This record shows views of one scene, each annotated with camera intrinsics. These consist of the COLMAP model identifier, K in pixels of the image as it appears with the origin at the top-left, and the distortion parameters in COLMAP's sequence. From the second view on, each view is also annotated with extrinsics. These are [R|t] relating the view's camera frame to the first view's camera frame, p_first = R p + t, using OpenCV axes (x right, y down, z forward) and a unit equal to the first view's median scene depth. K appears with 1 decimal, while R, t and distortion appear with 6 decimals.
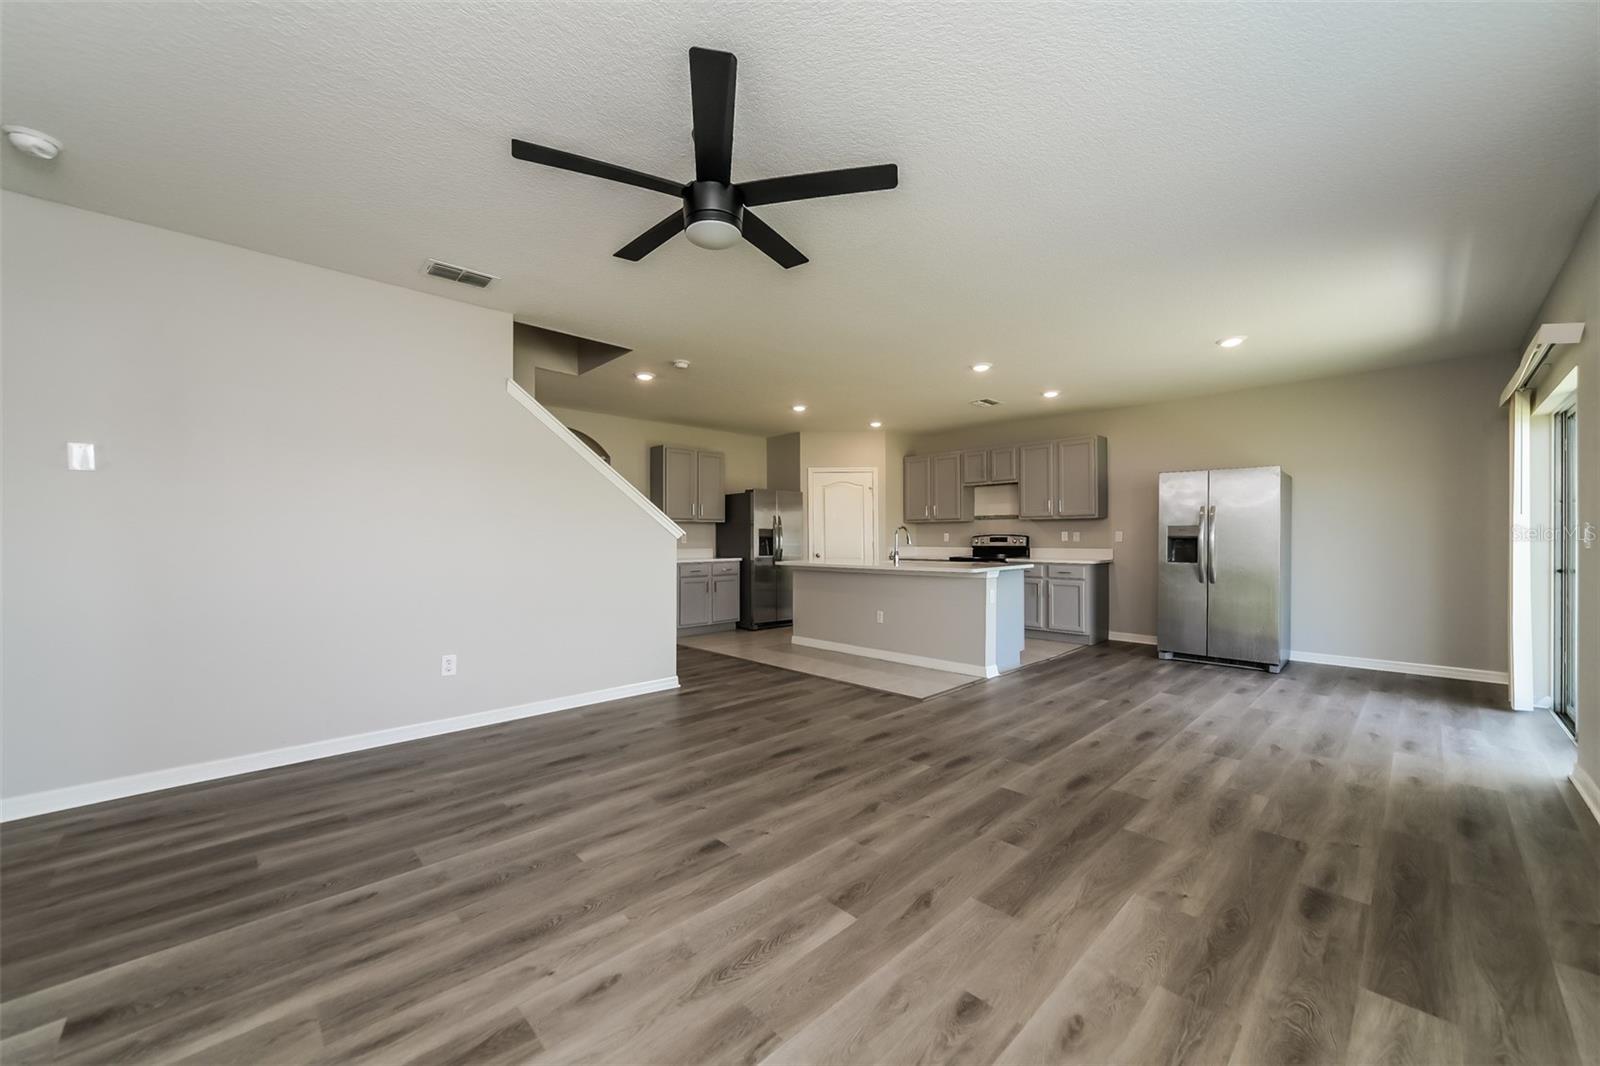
lens RADIAL K [[610.7, 0, 804.7], [0, 610.7, 536.7], [0, 0, 1]] dist [-0.000937, 0.000092]
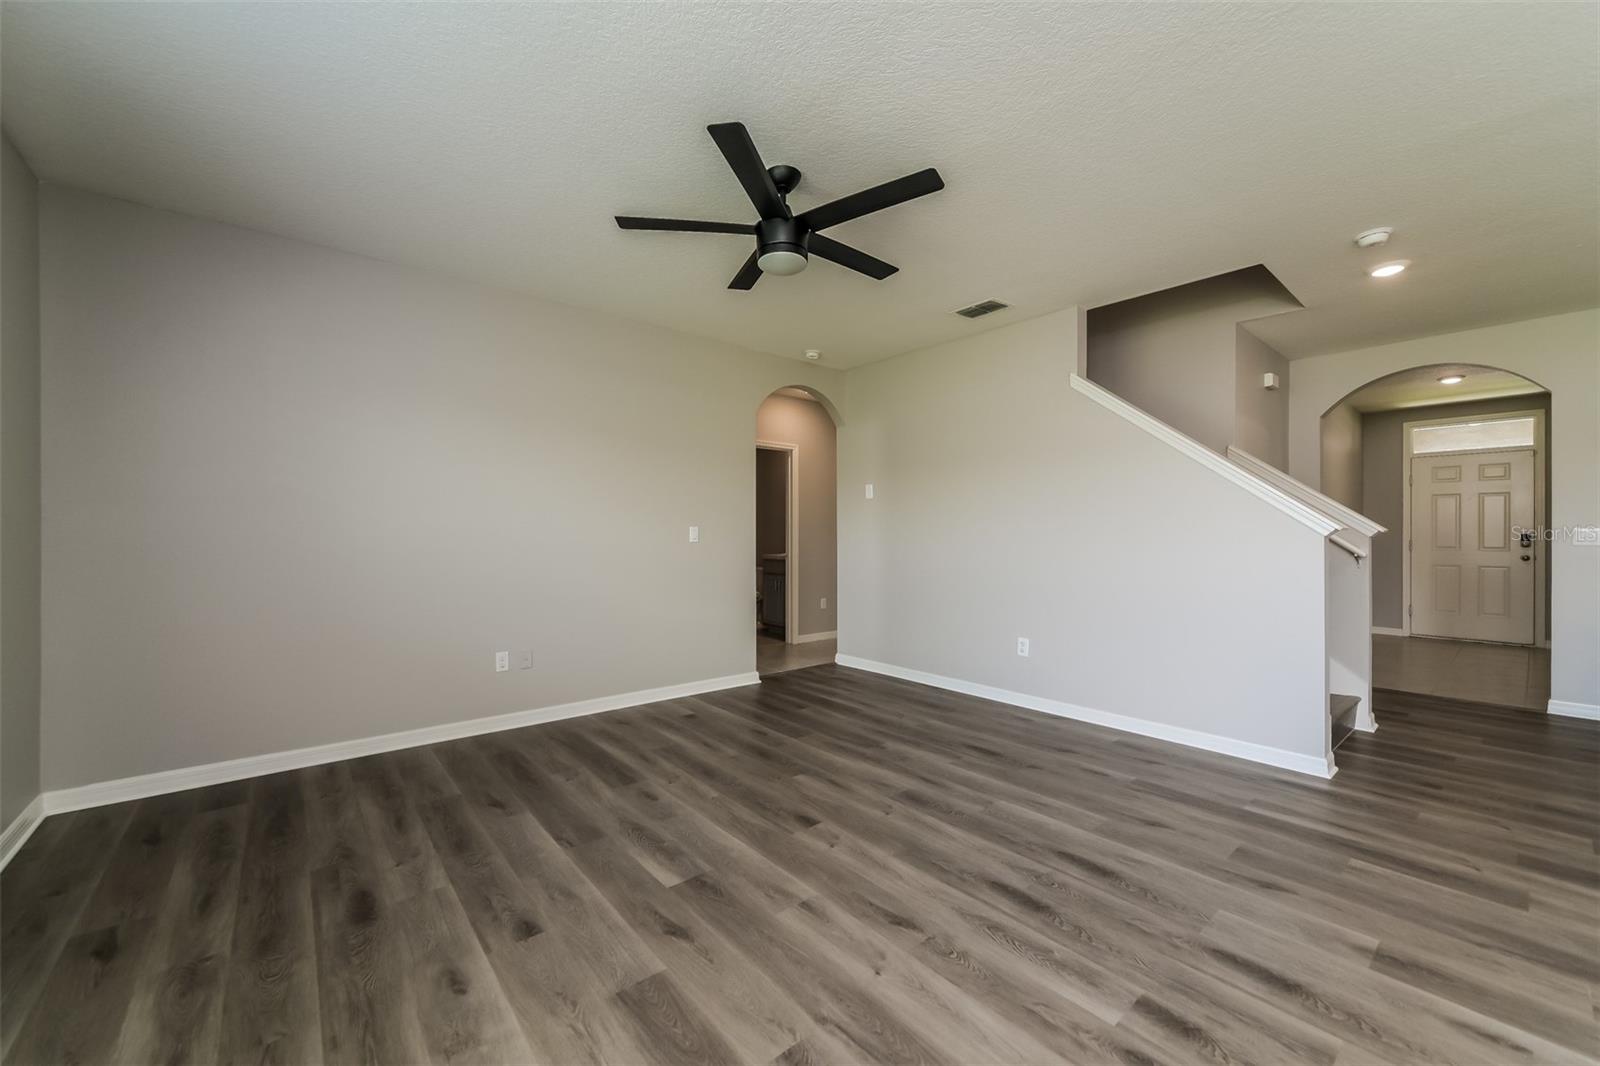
lens RADIAL K [[644.3, 0, 813.0], [0, 644.3, 534.4], [0, 0, 1]] dist [0.002463, 0.000310]
pose [[-0.089895, 0.000892, -0.995951, 0.825613], [0.002884, 0.999996, 0.000635, 0.000949], [0.995947, -0.002816, -0.089897, 0.936743]]
